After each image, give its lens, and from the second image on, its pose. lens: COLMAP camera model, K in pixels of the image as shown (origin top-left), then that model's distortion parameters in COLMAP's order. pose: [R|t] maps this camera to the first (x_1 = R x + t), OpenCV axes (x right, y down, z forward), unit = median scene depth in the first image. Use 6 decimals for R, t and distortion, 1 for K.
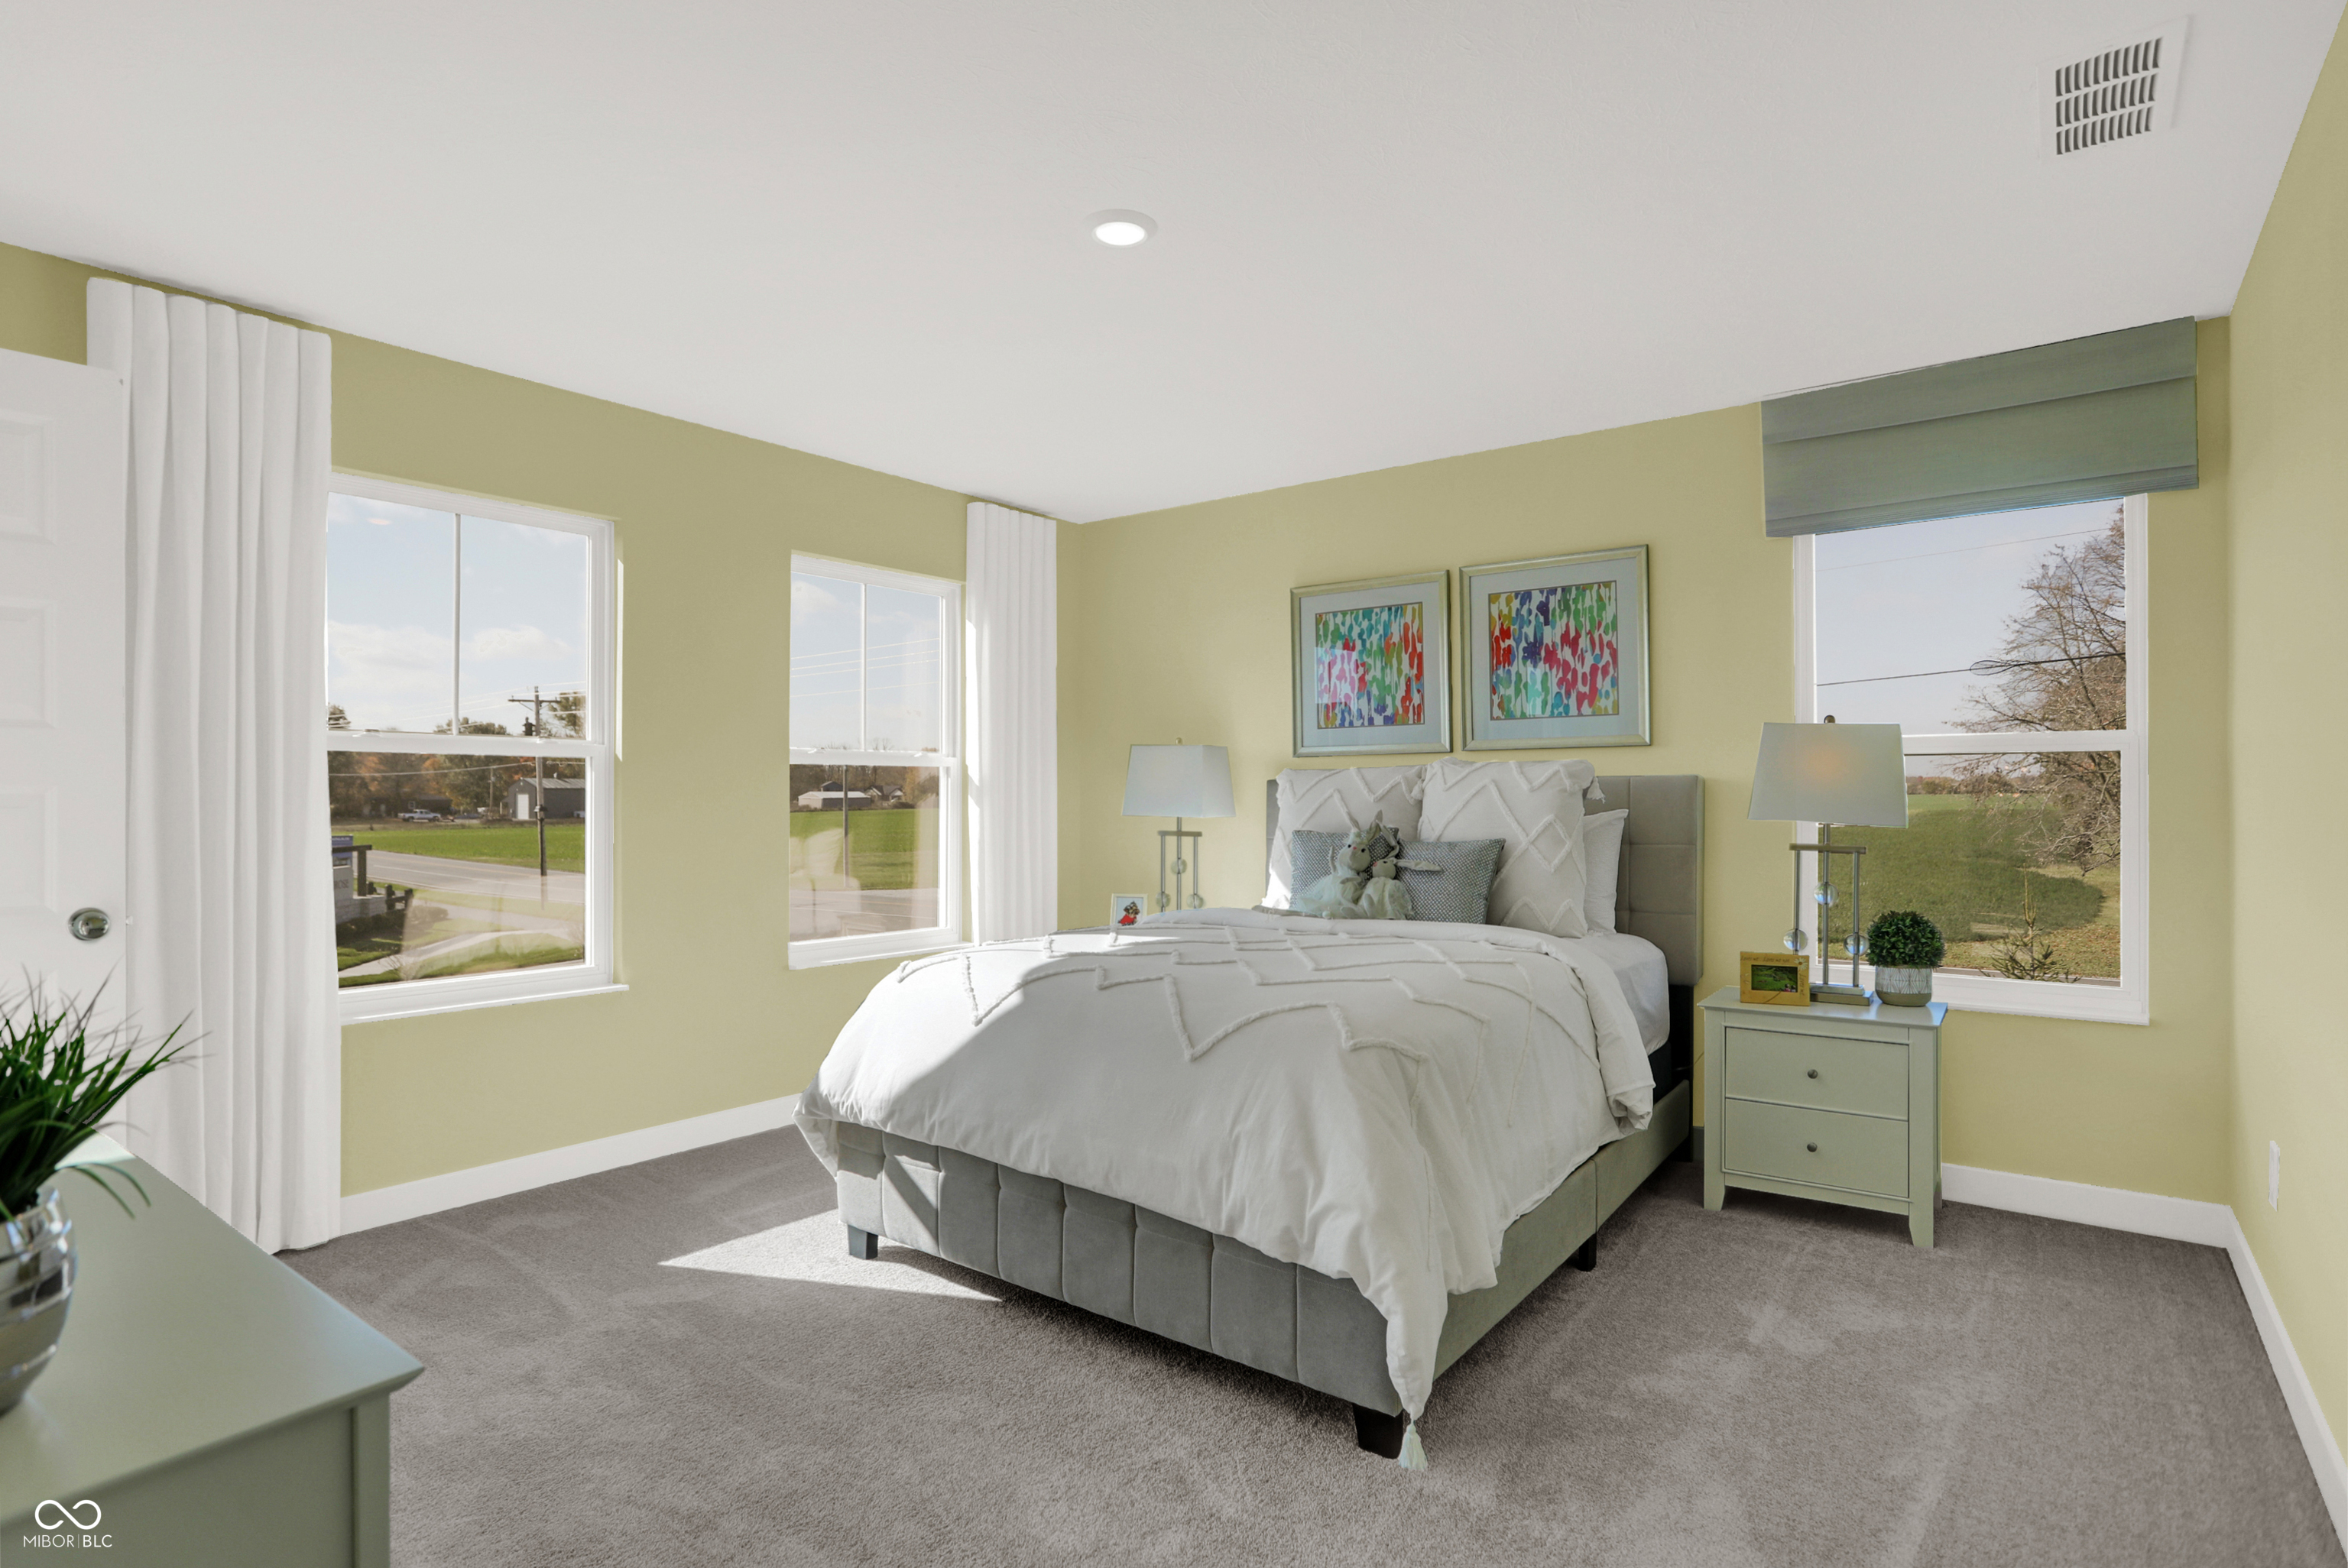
lens RADIAL K [[1193.9, 0, 1165.2], [0, 1193.9, 787.1], [0, 0, 1]] dist [-0.068674, 0.035813]
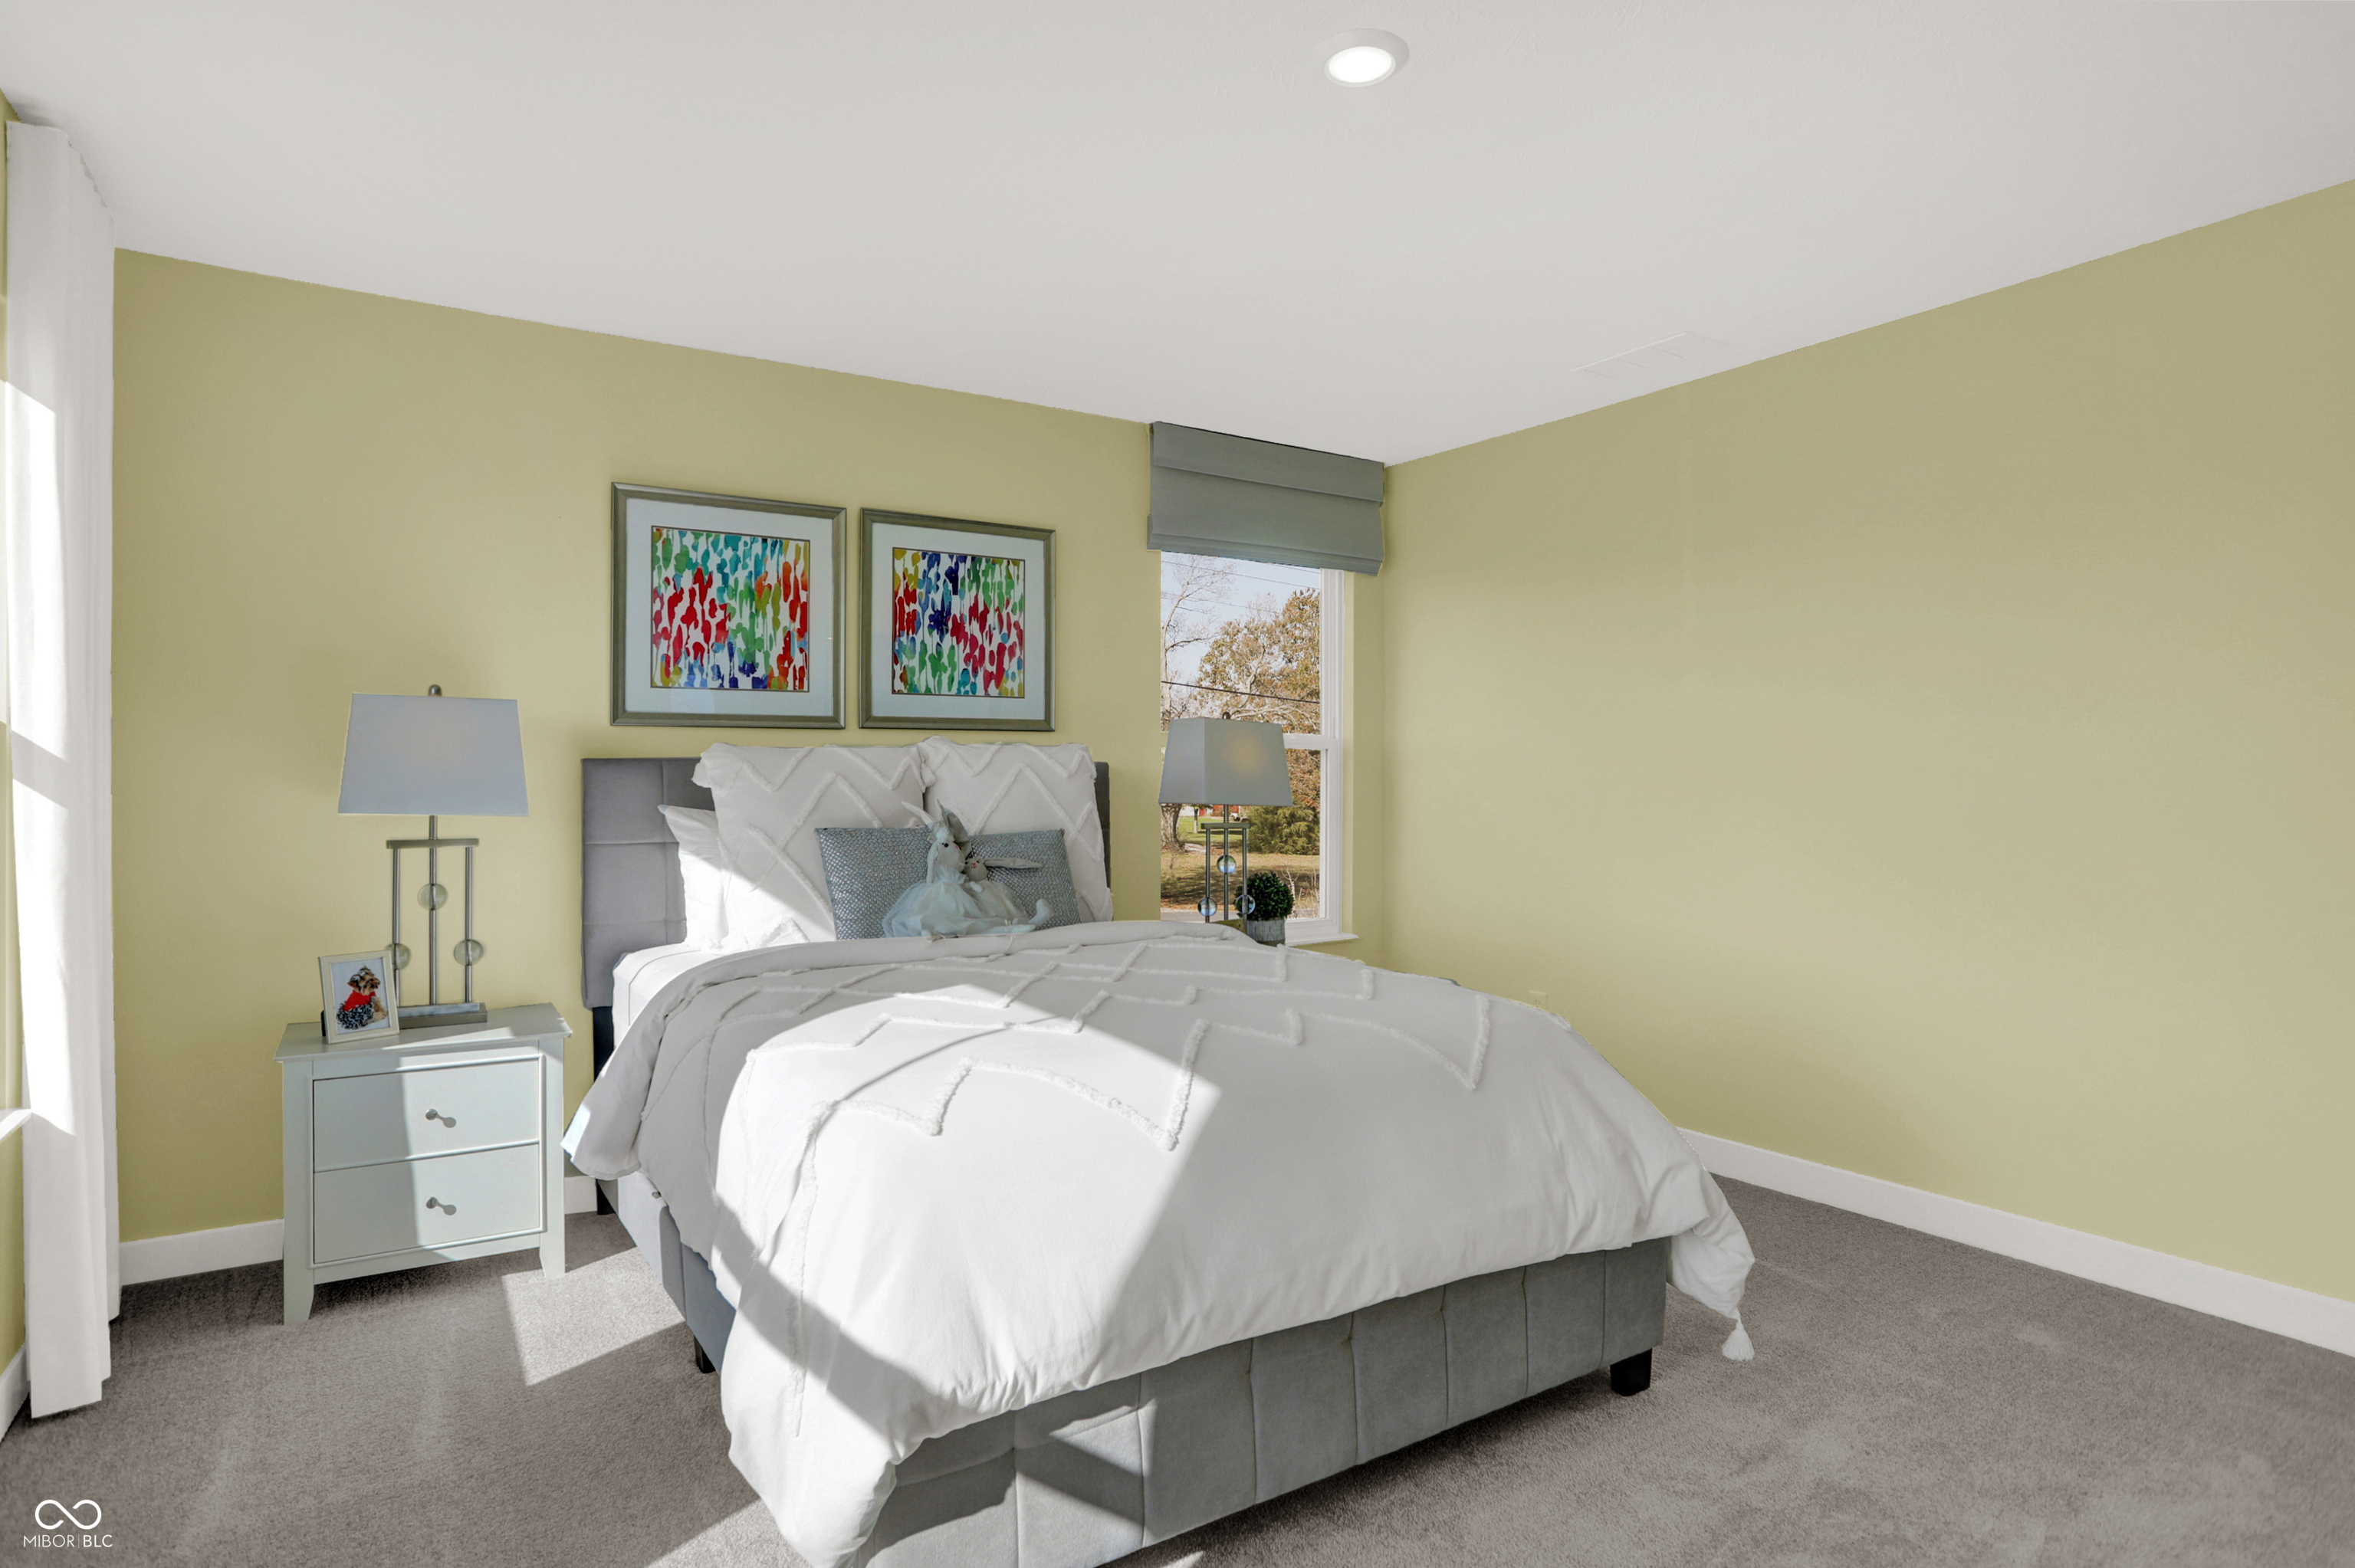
lens RADIAL K [[1184.1, 0, 1214.2], [0, 1184.1, 805.8], [0, 0, 1]] dist [-0.069278, 0.033945]
pose [[0.363678, -0.013843, 0.931422, -0.447024], [-0.004513, 0.999852, 0.016622, 0.010091], [-0.931514, -0.010249, 0.363561, 0.477011]]
